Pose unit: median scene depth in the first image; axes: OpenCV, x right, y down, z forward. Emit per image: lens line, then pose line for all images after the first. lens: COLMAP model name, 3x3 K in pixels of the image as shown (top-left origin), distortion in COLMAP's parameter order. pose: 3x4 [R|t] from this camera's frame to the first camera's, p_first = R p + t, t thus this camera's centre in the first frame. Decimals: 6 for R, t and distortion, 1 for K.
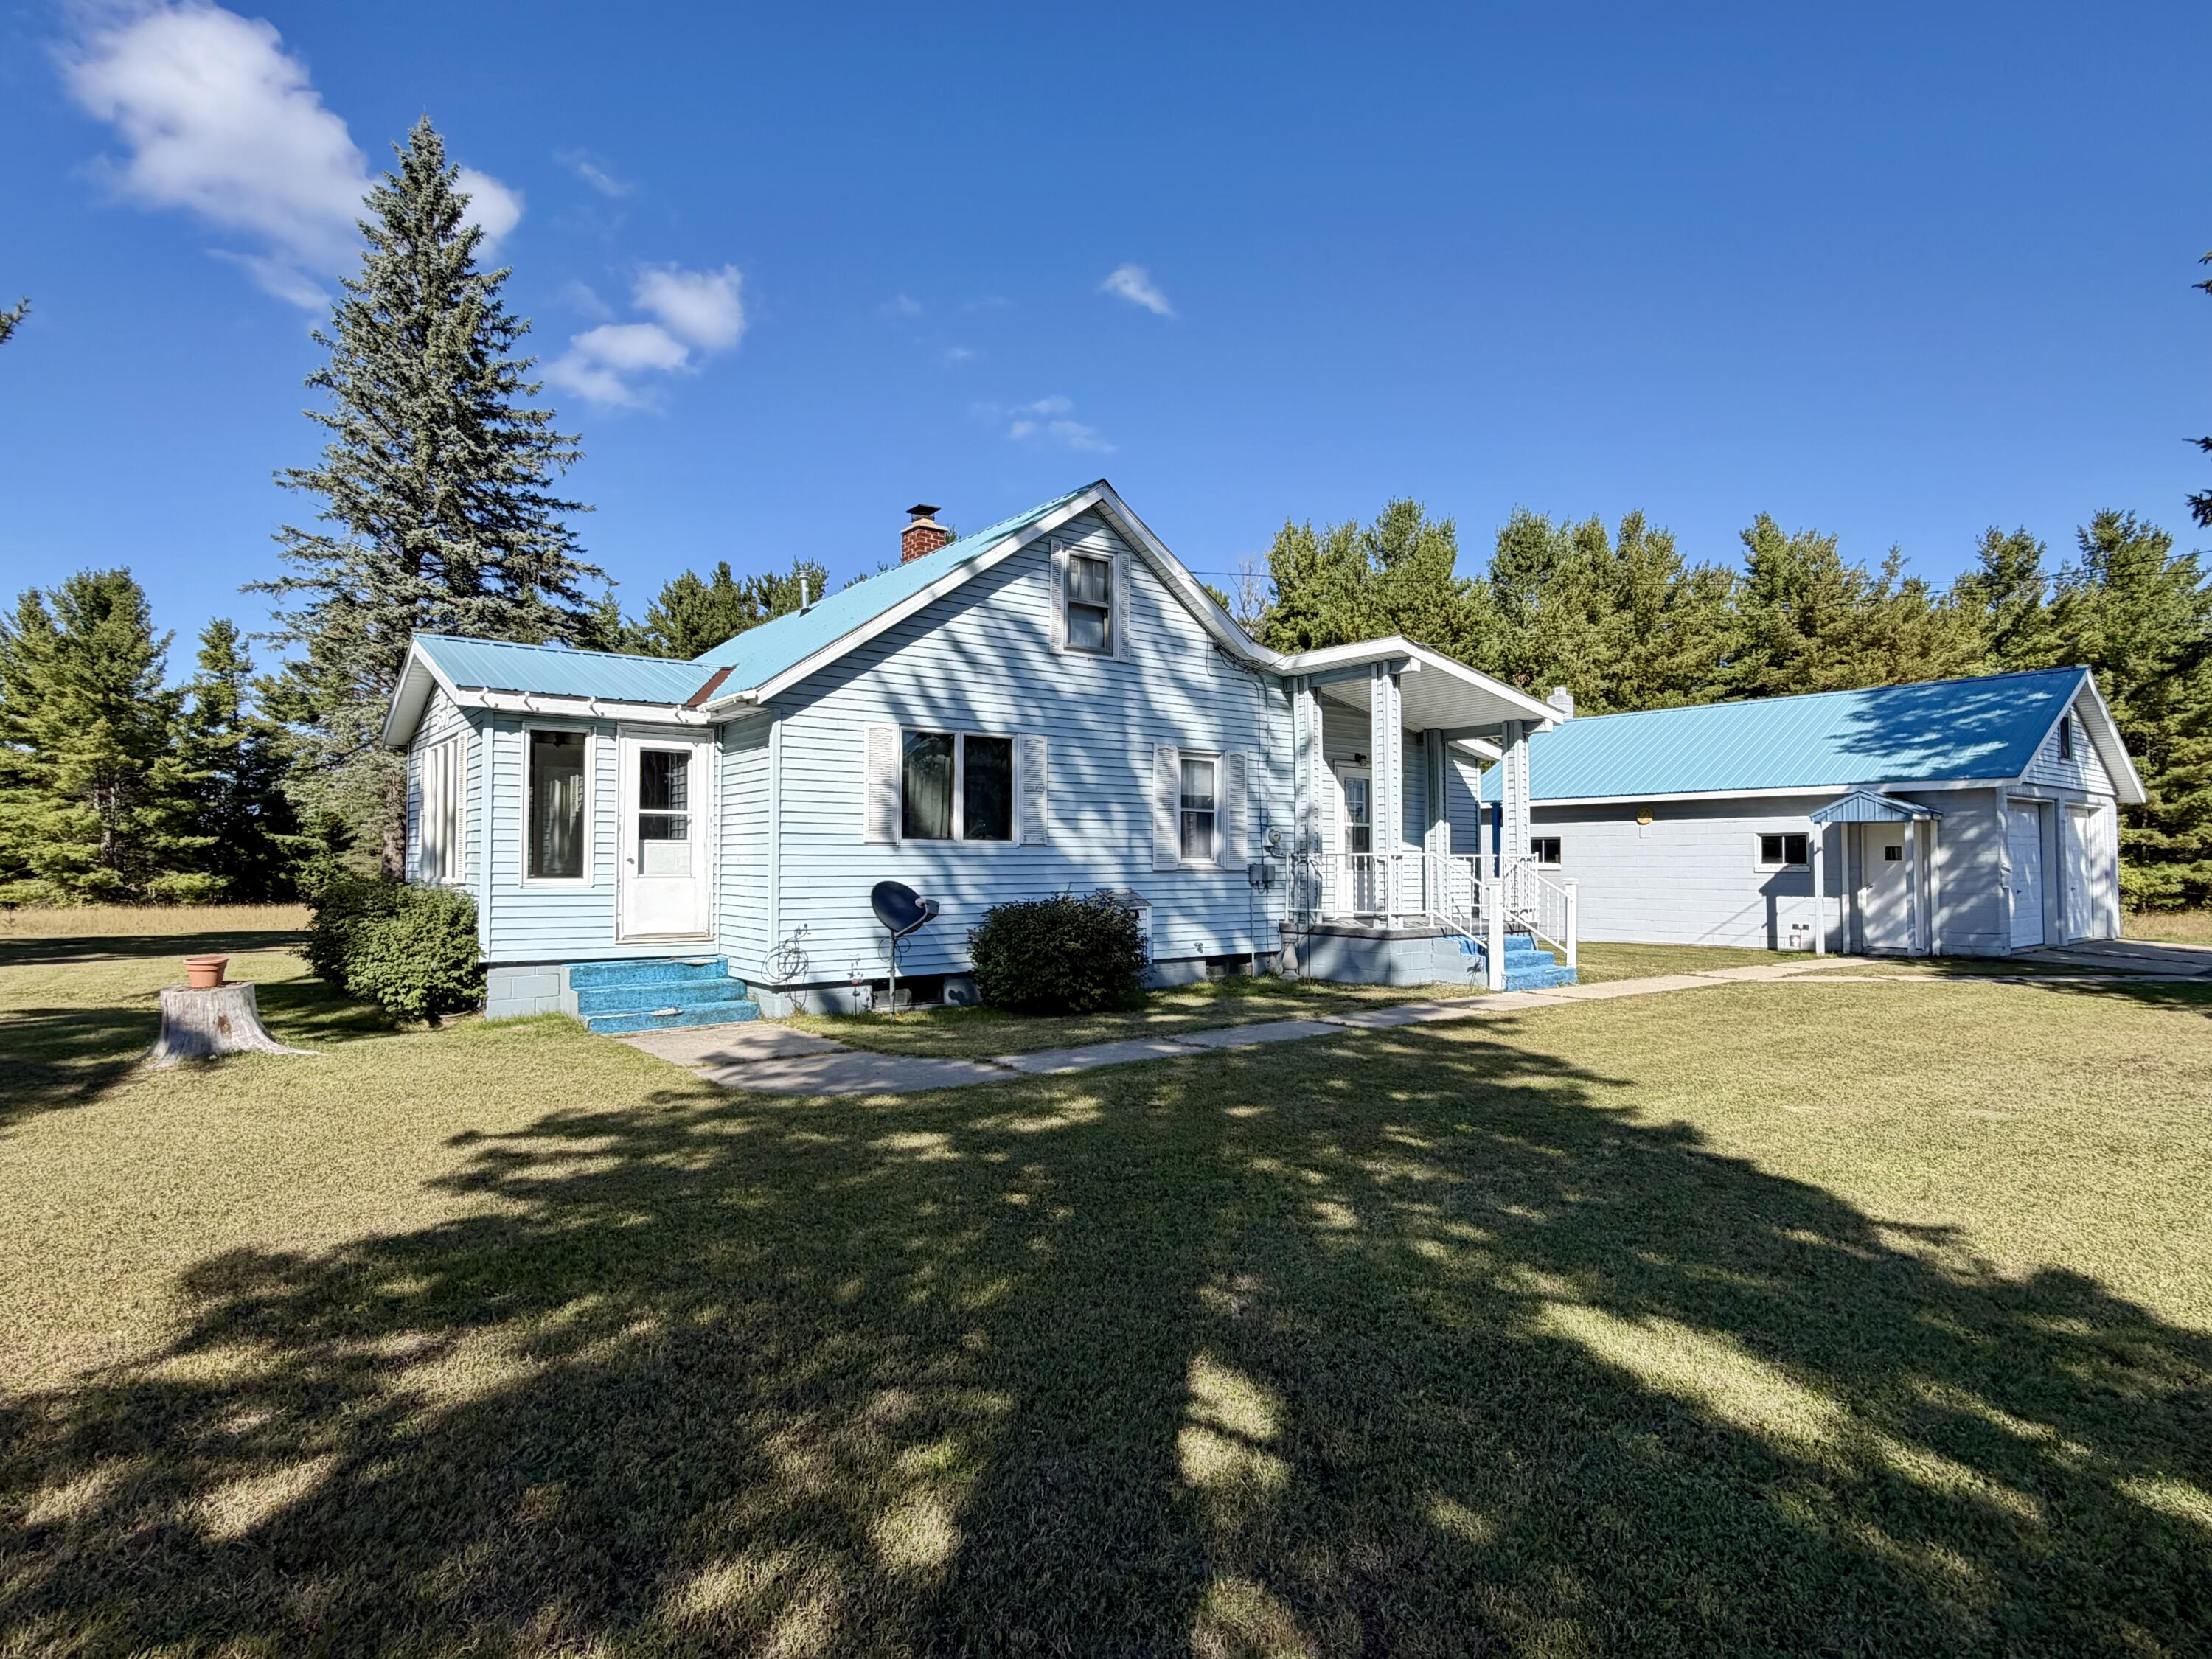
lens RADIAL K [[1188.8, 0, 1109.8], [0, 1188.8, 849.3], [0, 0, 1]] dist [-0.014898, 0.012574]
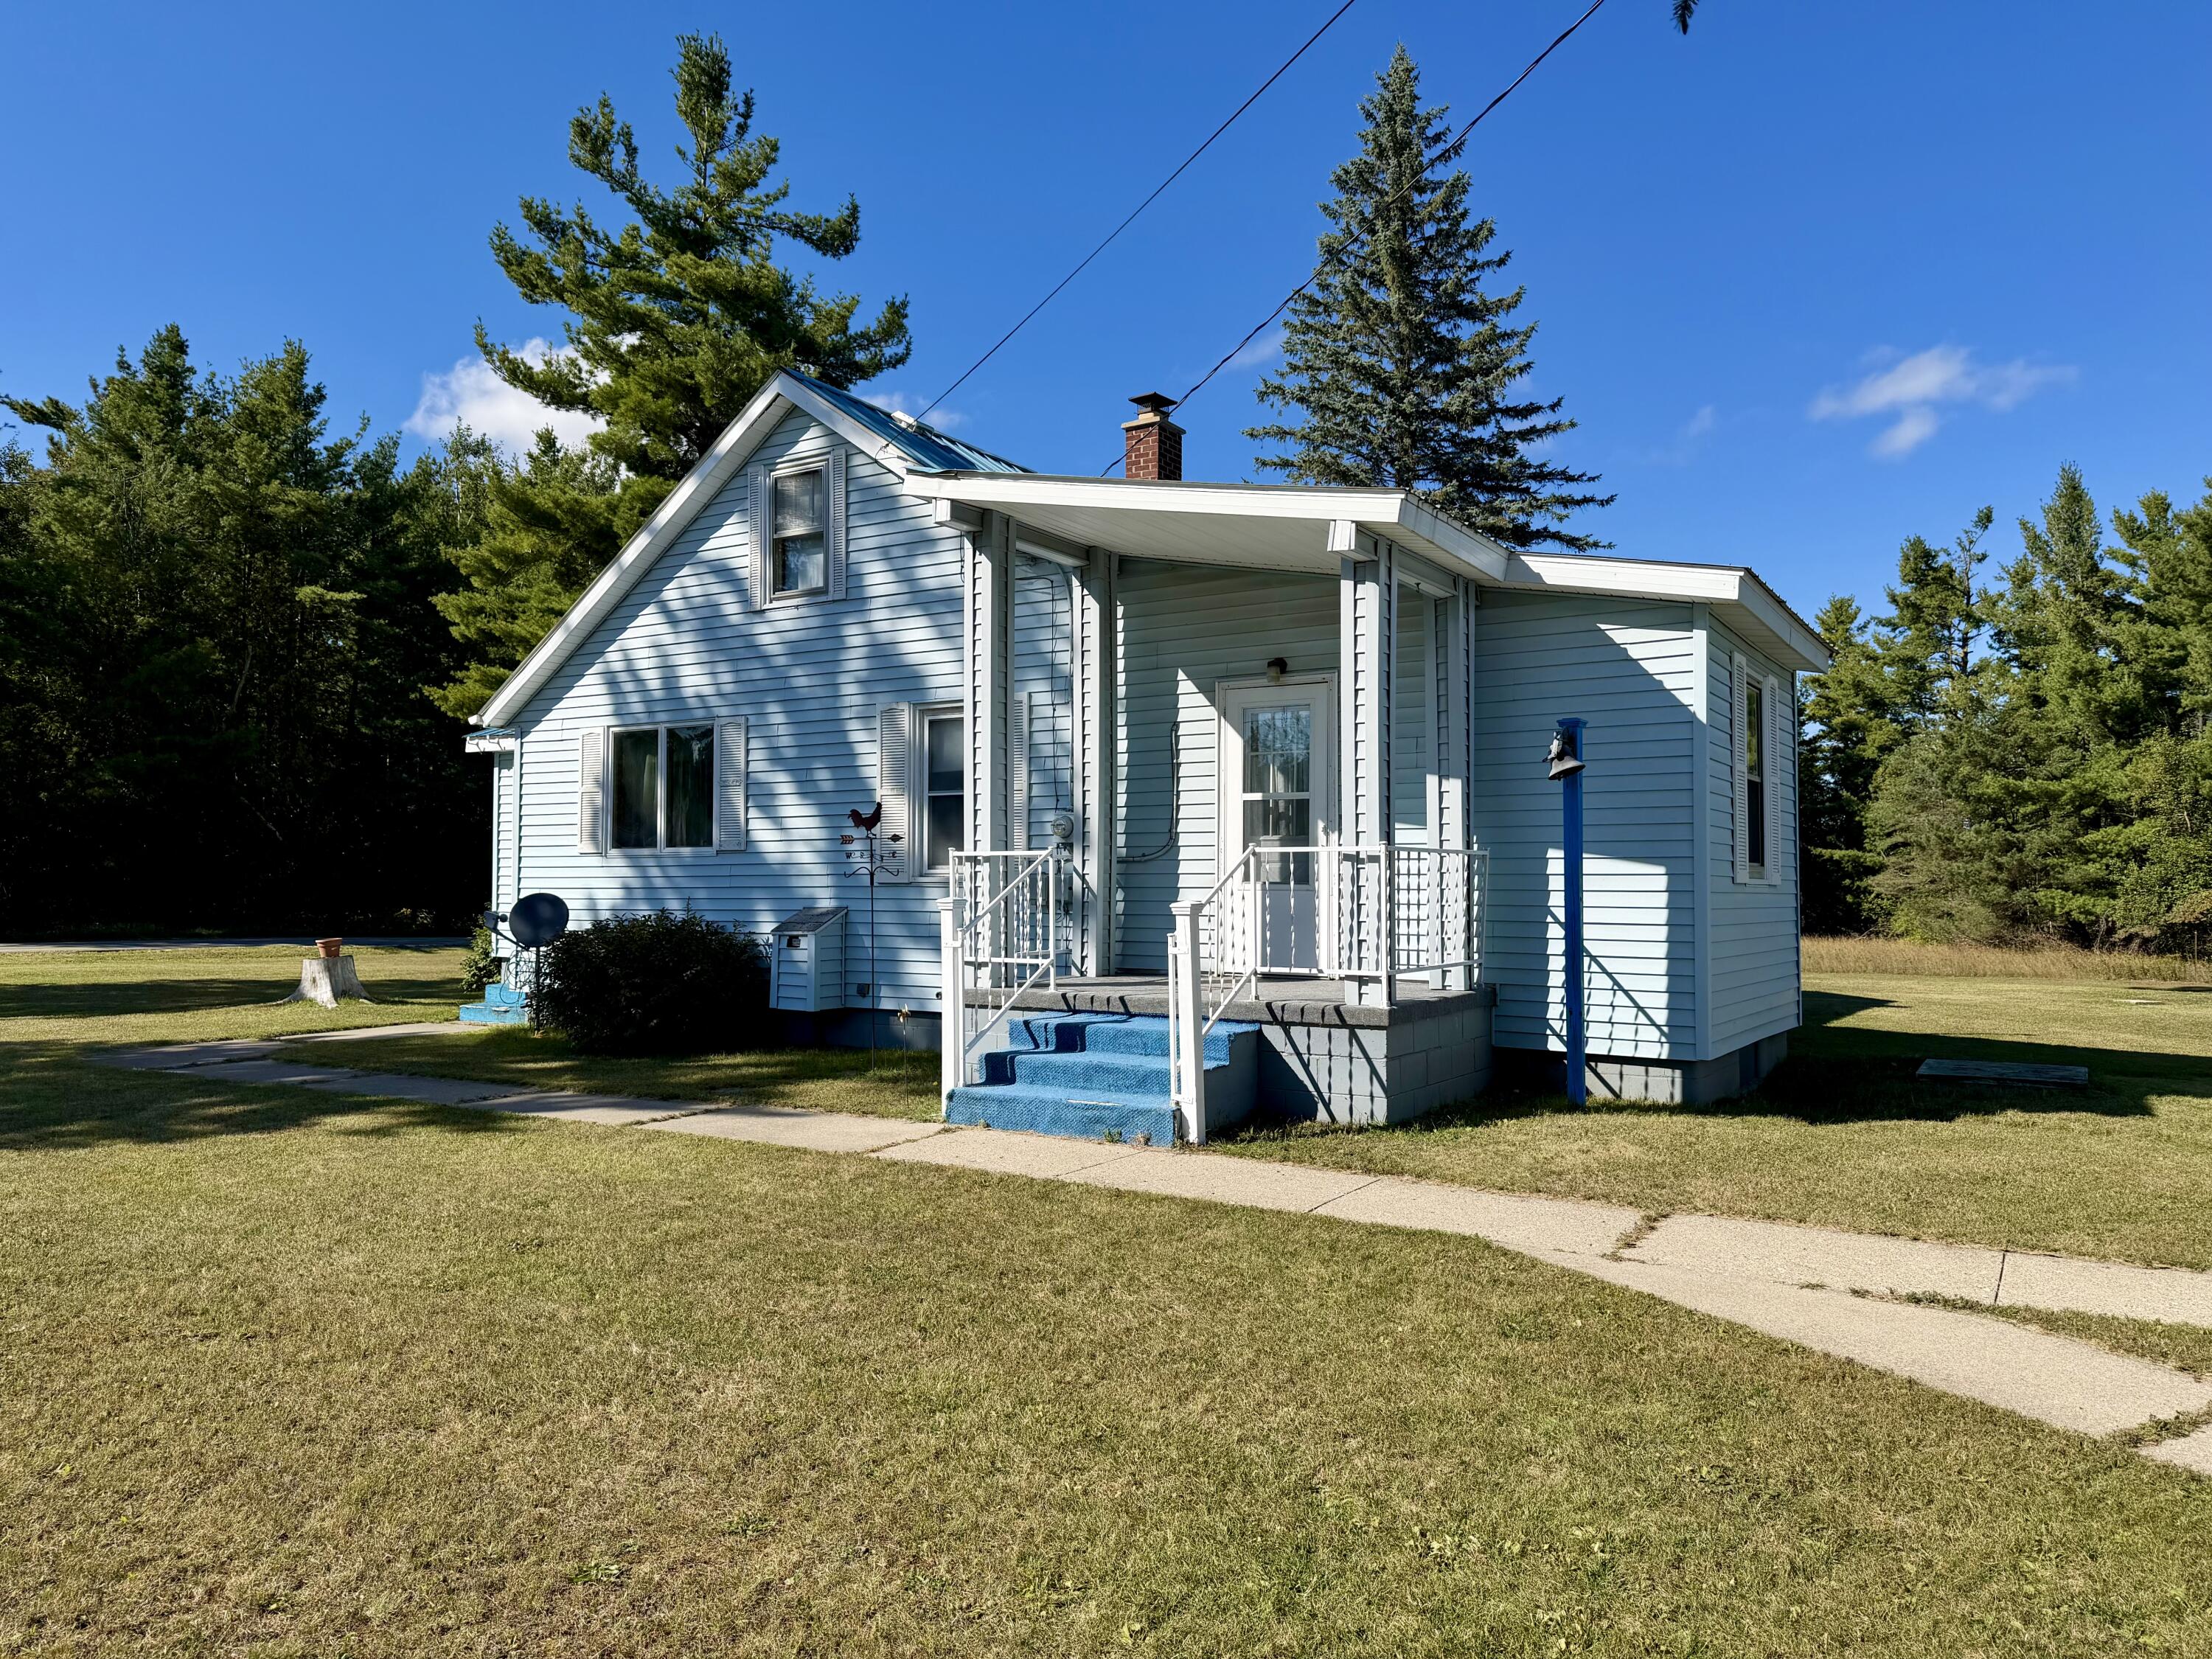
lens RADIAL K [[1560.3, 0, 1091.4], [0, 1560.3, 851.4], [0, 0, 1]] dist [0.060887, -0.071881]
pose [[0.330366, -0.020629, -0.943627, 0.816942], [0.010939, 0.999778, -0.018027, 0.014742], [0.943789, -0.004367, 0.330518, 0.697545]]
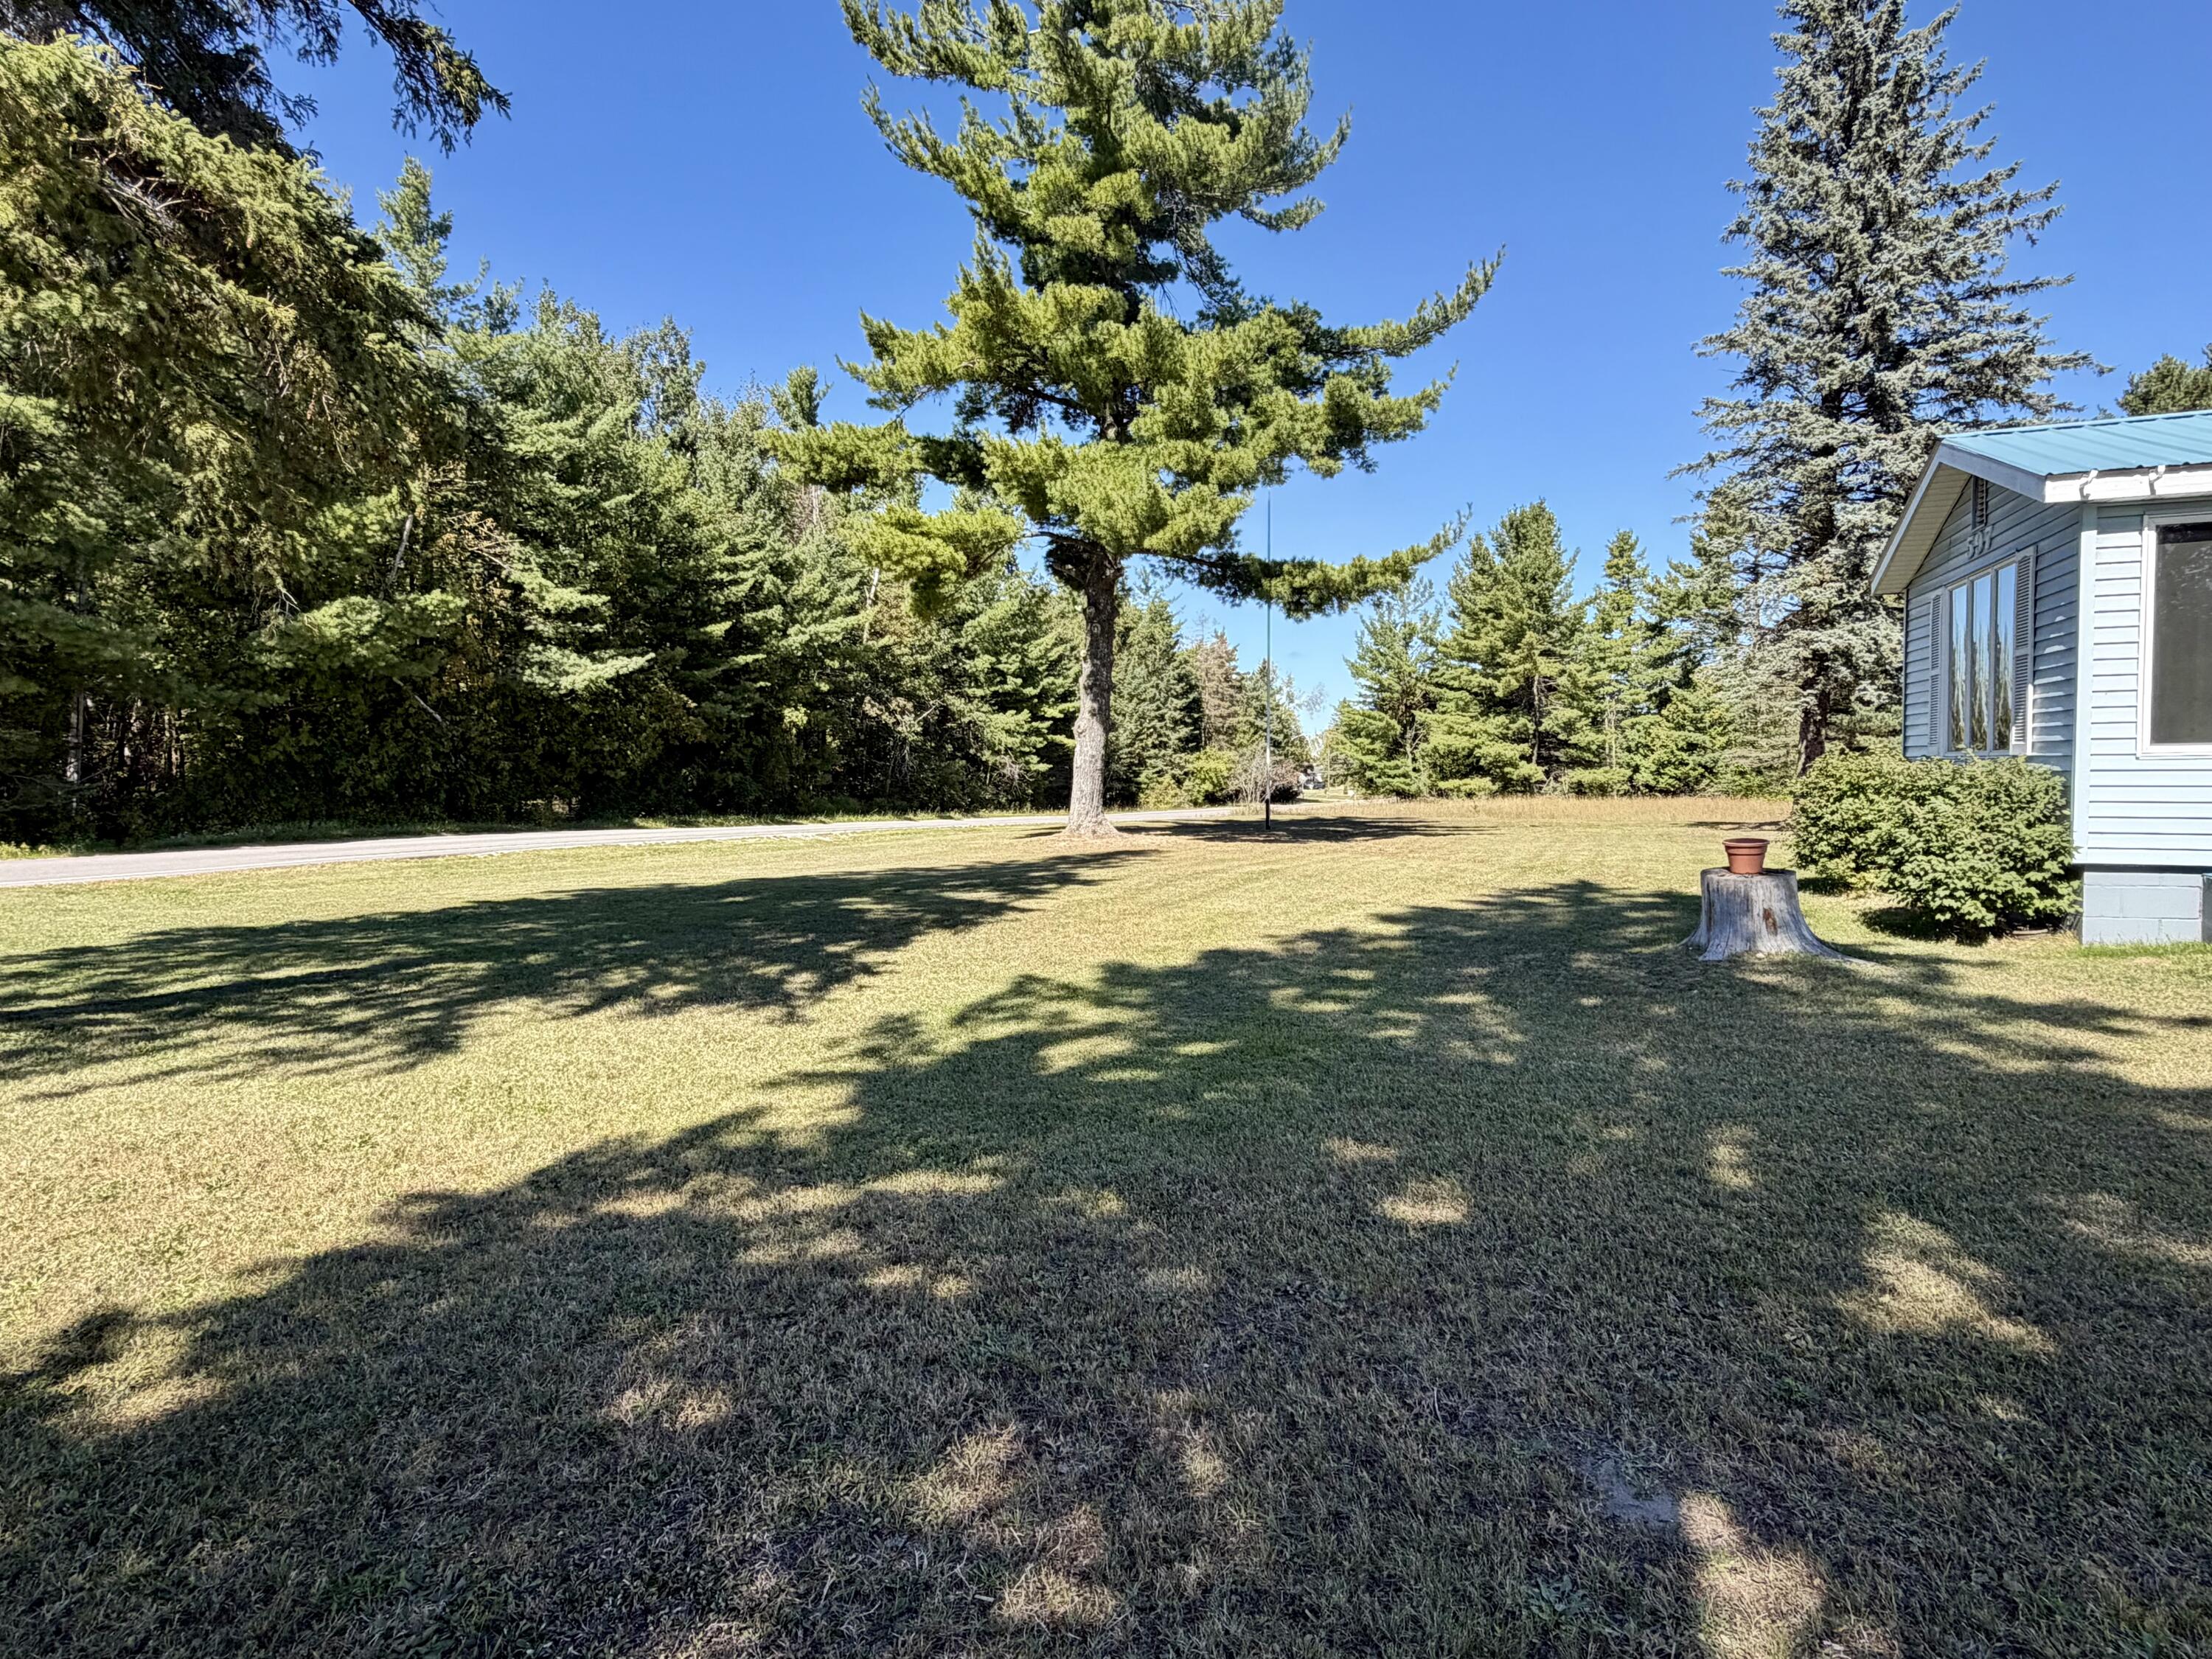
lens RADIAL K [[1268.6, 0, 1102.0], [0, 1268.6, 835.1], [0, 0, 1]] dist [0.000135, 0.001109]
pose [[0.524144, 0.031236, -0.851056, -0.123755], [0.027413, 0.998191, 0.053519, 0.014357], [0.851188, -0.051381, 0.522340, 0.065805]]
